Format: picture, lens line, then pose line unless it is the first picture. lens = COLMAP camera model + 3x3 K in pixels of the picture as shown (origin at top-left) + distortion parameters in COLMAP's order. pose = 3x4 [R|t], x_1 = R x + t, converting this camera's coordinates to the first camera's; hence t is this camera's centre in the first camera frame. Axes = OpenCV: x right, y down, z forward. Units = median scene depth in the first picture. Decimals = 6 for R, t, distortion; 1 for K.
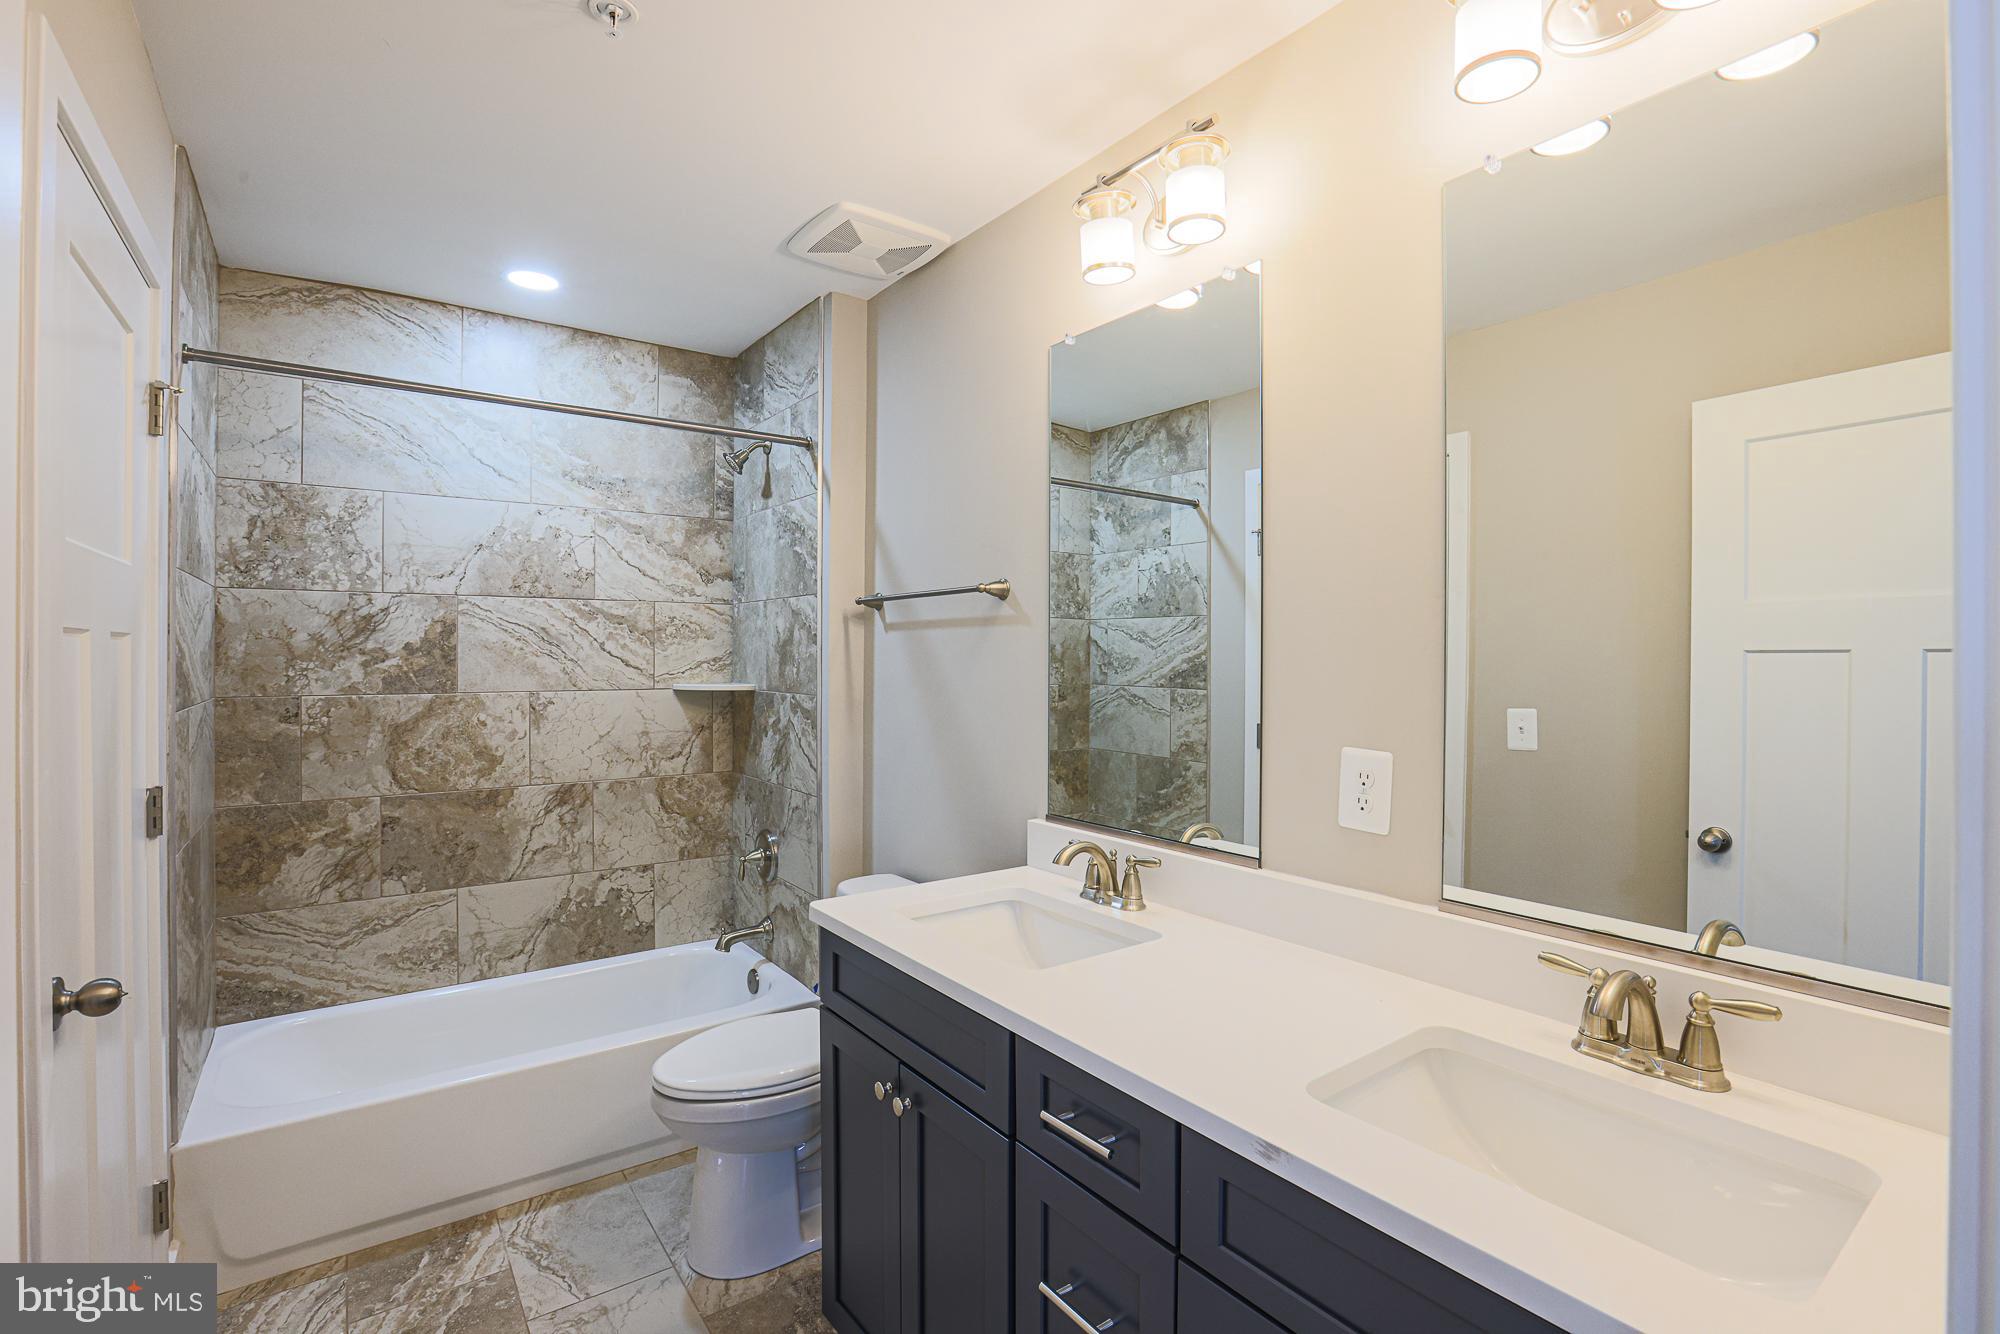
lens RADIAL K [[911.4, 0, 1007.2], [0, 911.4, 642.9], [0, 0, 1]] dist [-0.022240, -0.000007]
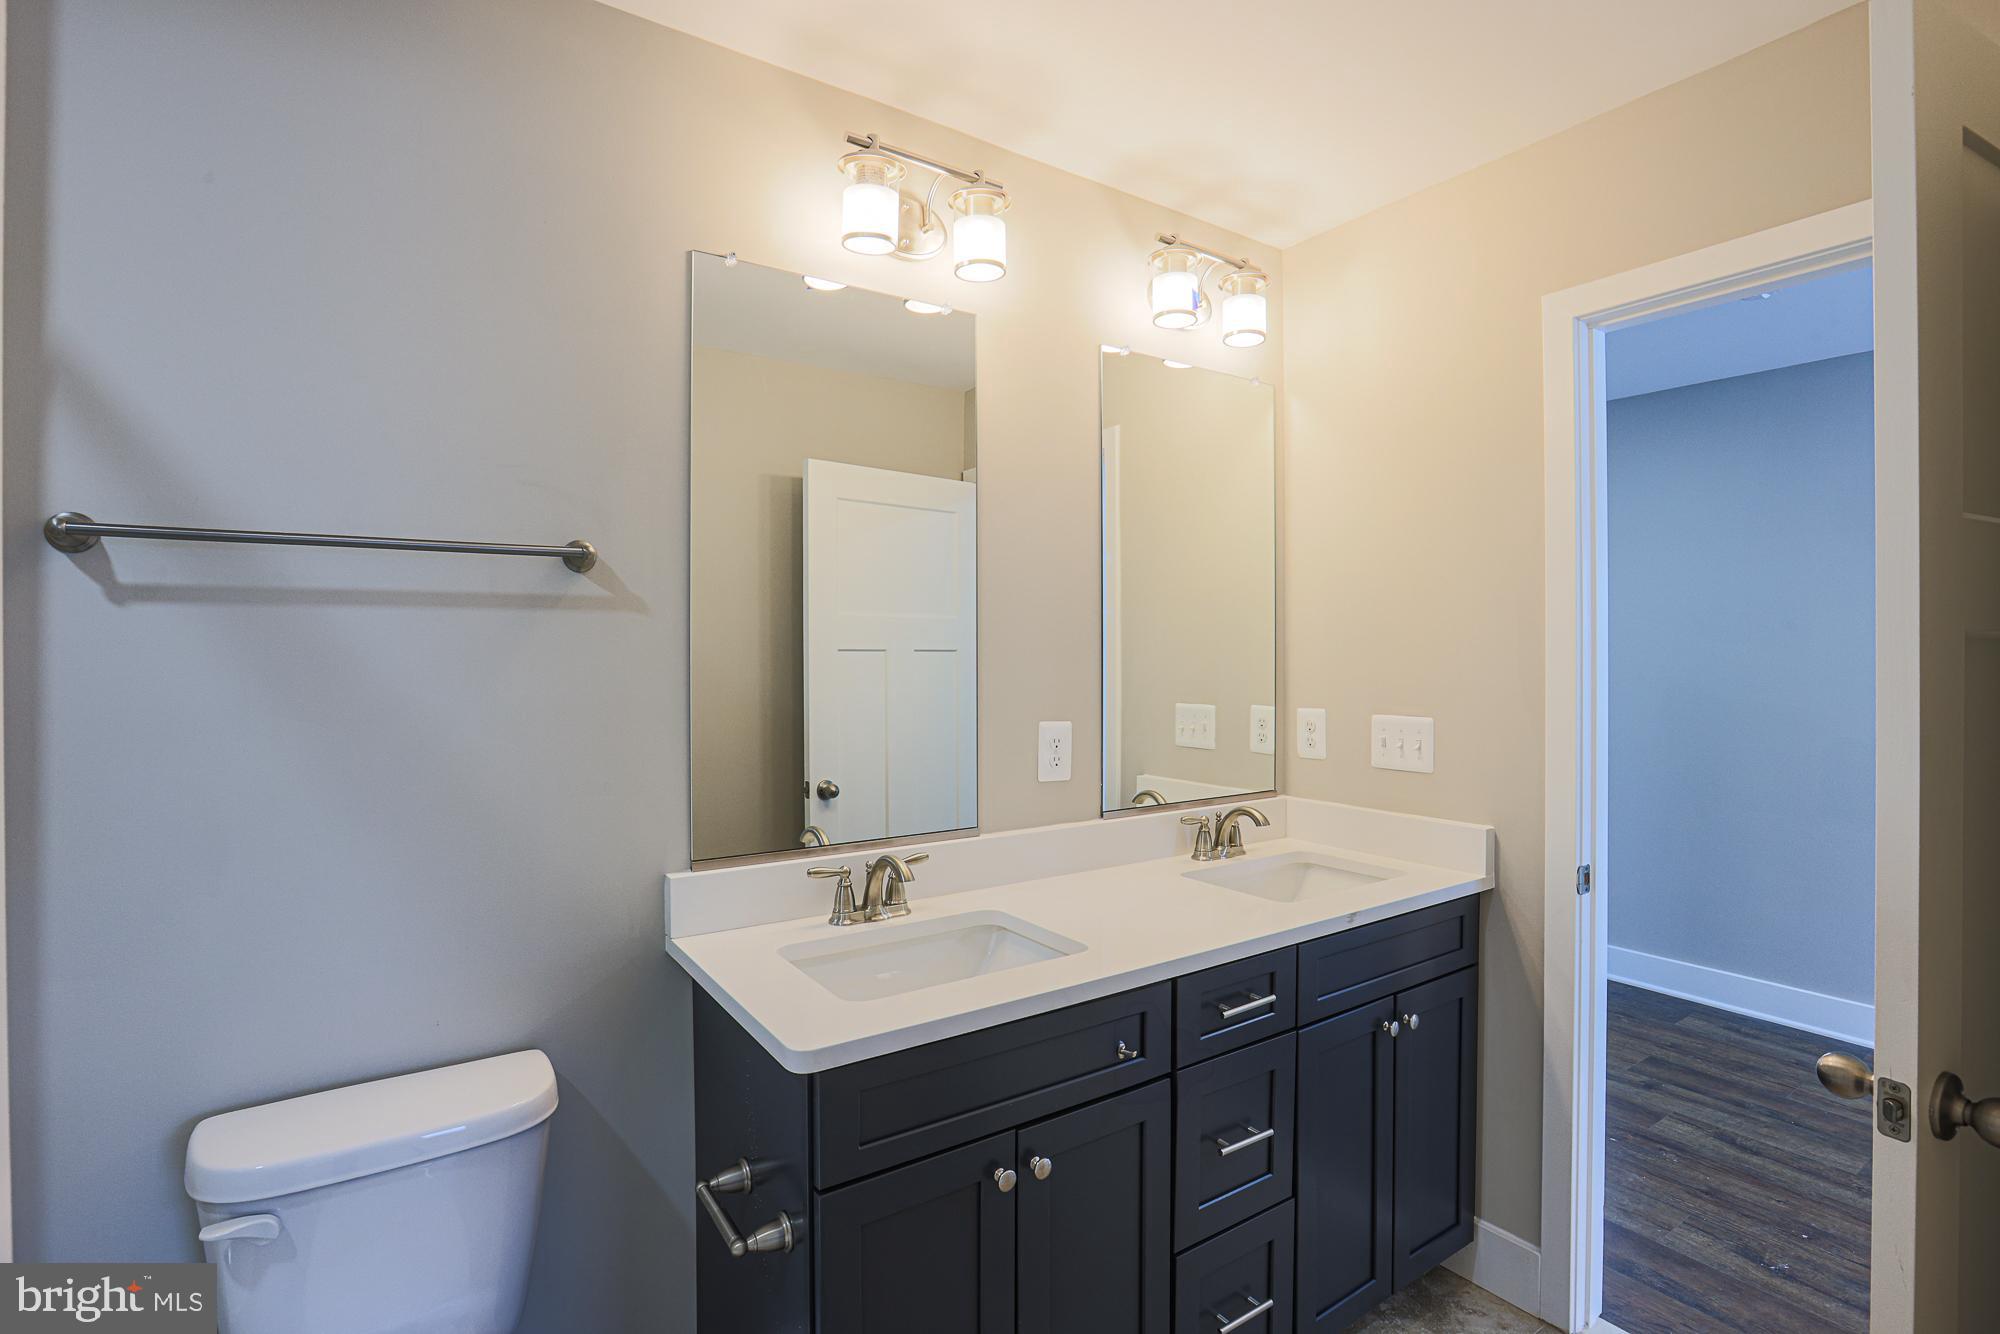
lens RADIAL K [[918.7, 0, 1000.0], [0, 918.7, 667.0], [0, 0, 1]] dist [-0.029329, 0.000857]
pose [[0.065965, -0.000903, 0.997822, -0.674921], [-0.000926, 0.999999, 0.000966, 0.022277], [-0.997822, -0.000988, 0.065964, 0.669113]]
